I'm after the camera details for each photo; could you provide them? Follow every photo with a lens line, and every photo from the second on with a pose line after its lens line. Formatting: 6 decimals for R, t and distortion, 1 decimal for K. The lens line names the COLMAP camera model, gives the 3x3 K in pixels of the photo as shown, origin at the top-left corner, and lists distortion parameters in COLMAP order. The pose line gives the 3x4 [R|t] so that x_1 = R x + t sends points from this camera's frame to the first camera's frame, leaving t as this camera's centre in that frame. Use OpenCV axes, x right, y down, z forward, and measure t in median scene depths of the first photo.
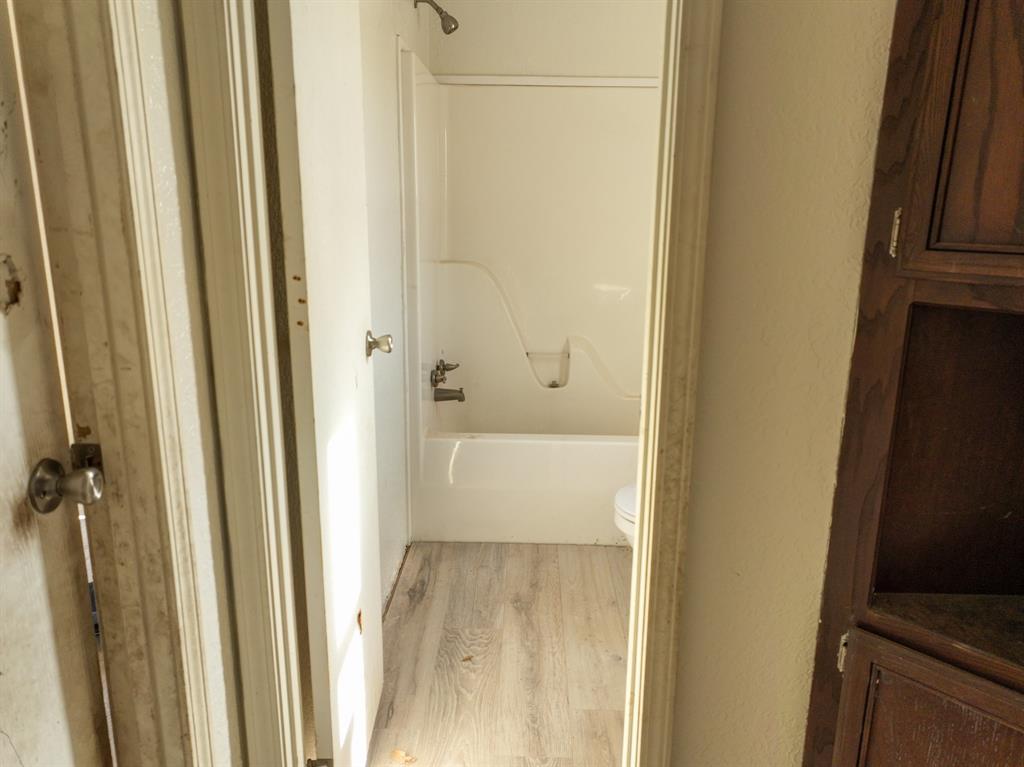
lens RADIAL K [[712.9, 0, 512.0], [0, 712.9, 383.5], [0, 0, 1]] dist [0.013545, 0.004427]
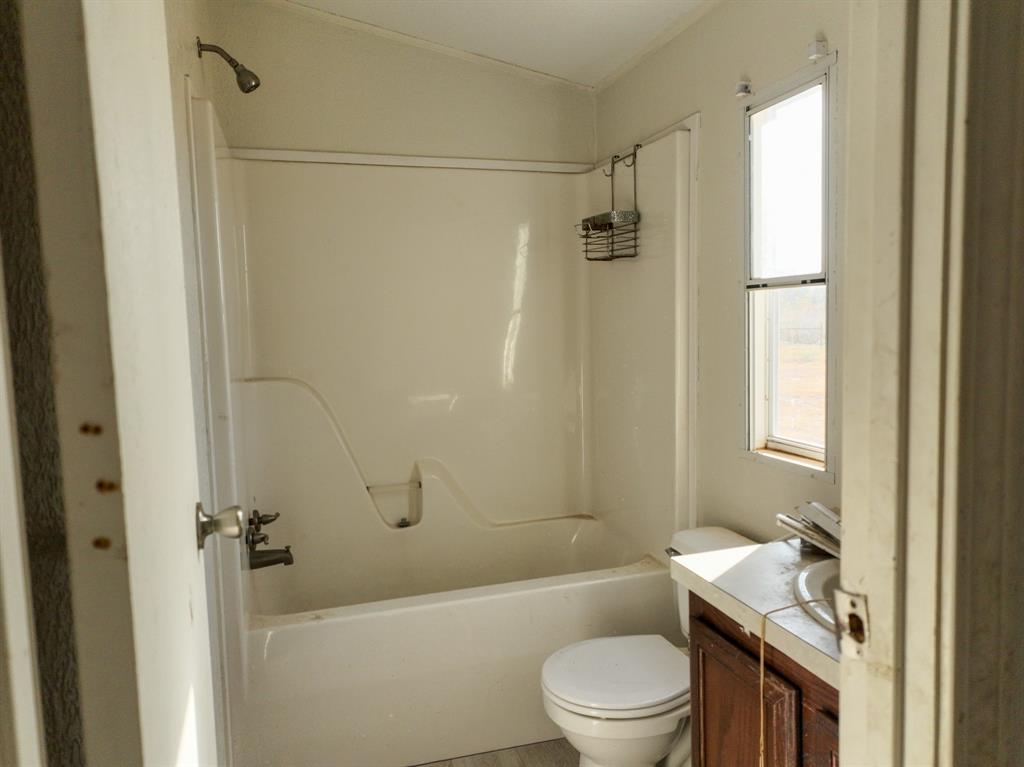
lens RADIAL K [[712.9, 0, 512.0], [0, 712.9, 383.5], [0, 0, 1]] dist [0.013545, 0.004427]
pose [[0.945841, -0.067647, 0.317505, -0.085385], [0.115263, 0.984303, -0.133652, -0.038529], [-0.303480, 0.163010, 0.938791, 0.231433]]
